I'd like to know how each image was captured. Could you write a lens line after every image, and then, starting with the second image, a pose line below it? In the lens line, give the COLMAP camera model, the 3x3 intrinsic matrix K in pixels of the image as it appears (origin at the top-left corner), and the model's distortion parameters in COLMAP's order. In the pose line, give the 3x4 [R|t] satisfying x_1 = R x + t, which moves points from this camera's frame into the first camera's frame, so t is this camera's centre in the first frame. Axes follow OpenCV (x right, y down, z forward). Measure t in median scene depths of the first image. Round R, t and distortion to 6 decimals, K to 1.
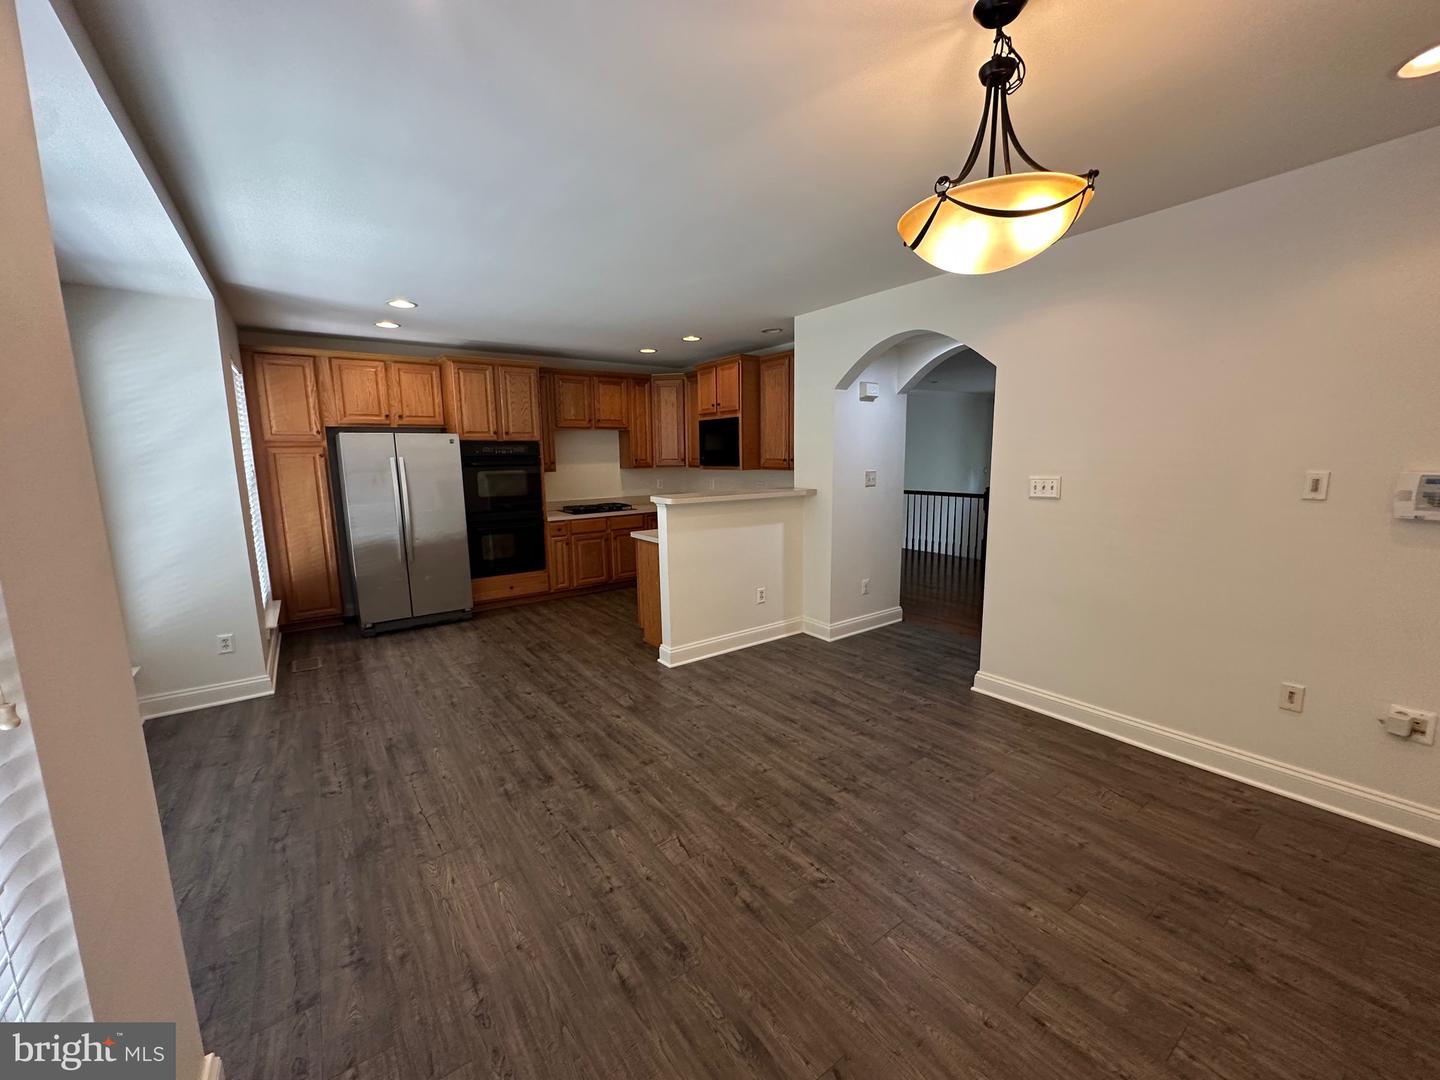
lens RADIAL K [[573.1, 0, 721.2], [0, 573.1, 546.2], [0, 0, 1]] dist [-0.002907, 0.000554]
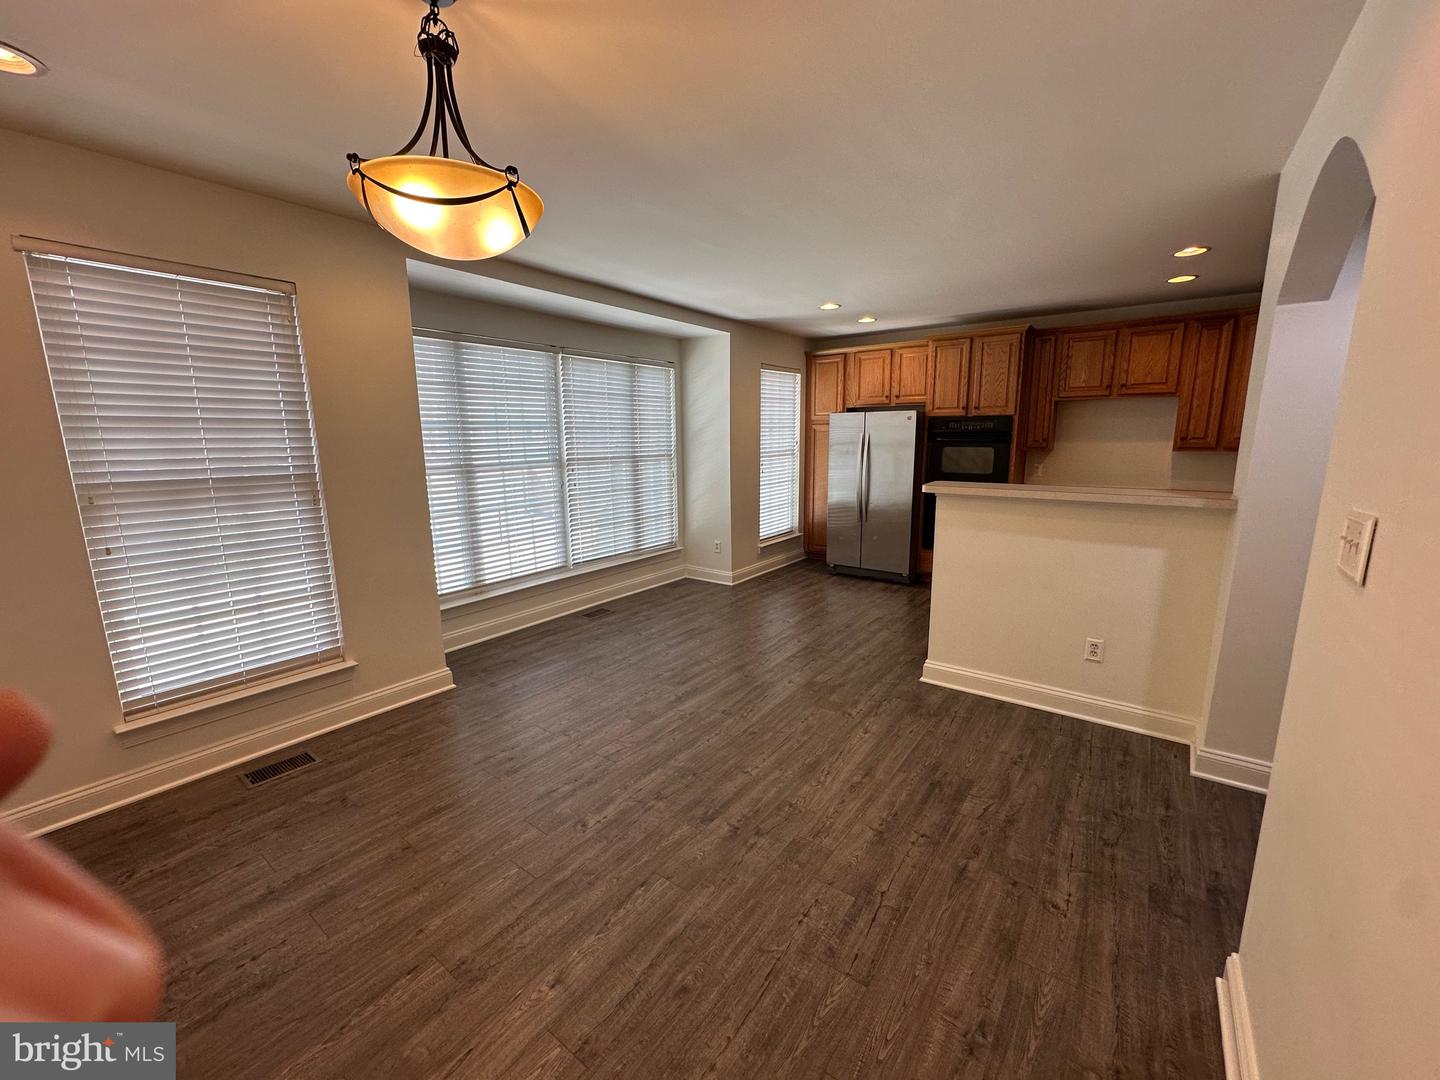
lens RADIAL K [[573.1, 0, 721.2], [0, 573.1, 546.2], [0, 0, 1]] dist [-0.002907, 0.000554]
pose [[0.305559, 0.193946, -0.932212, 0.814358], [-0.148241, 0.976788, 0.154630, -0.105470], [0.940563, 0.090943, 0.327217, 0.575601]]
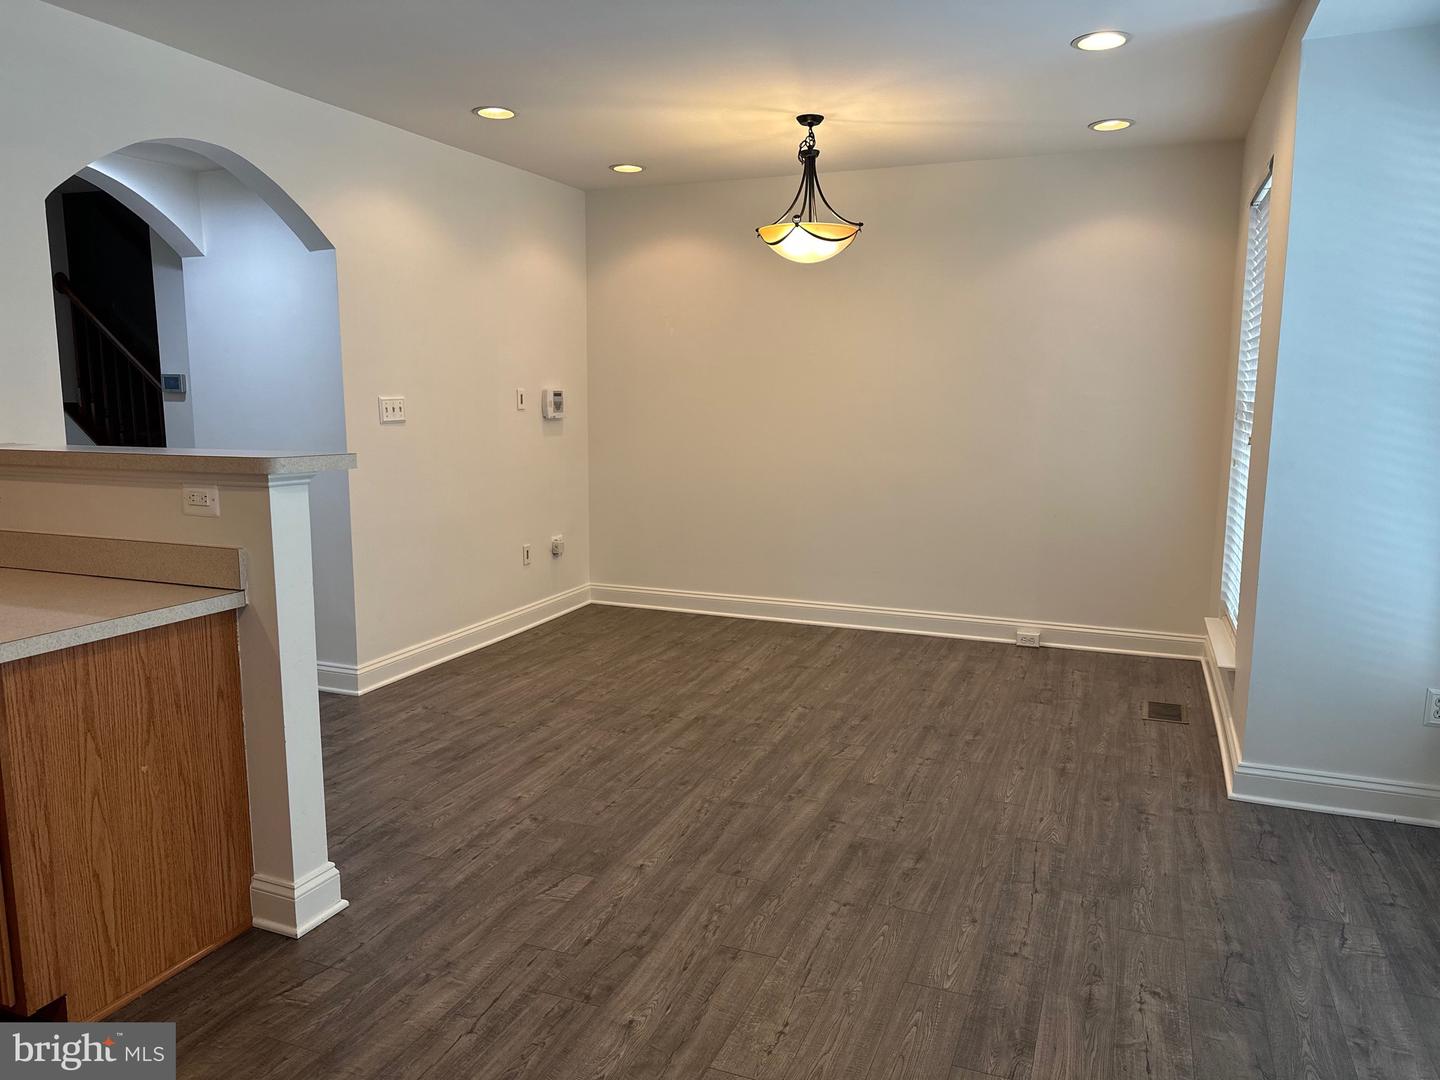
lens RADIAL K [[1009.6, 0, 720.0], [0, 1009.6, 540.0], [0, 0, 1]] dist [0.155800, -0.271791]
pose [[-0.532614, -0.106952, 0.839574, -1.062431], [0.140091, 0.967160, 0.212076, -0.181429], [-0.834684, 0.230571, -0.500140, 1.496394]]
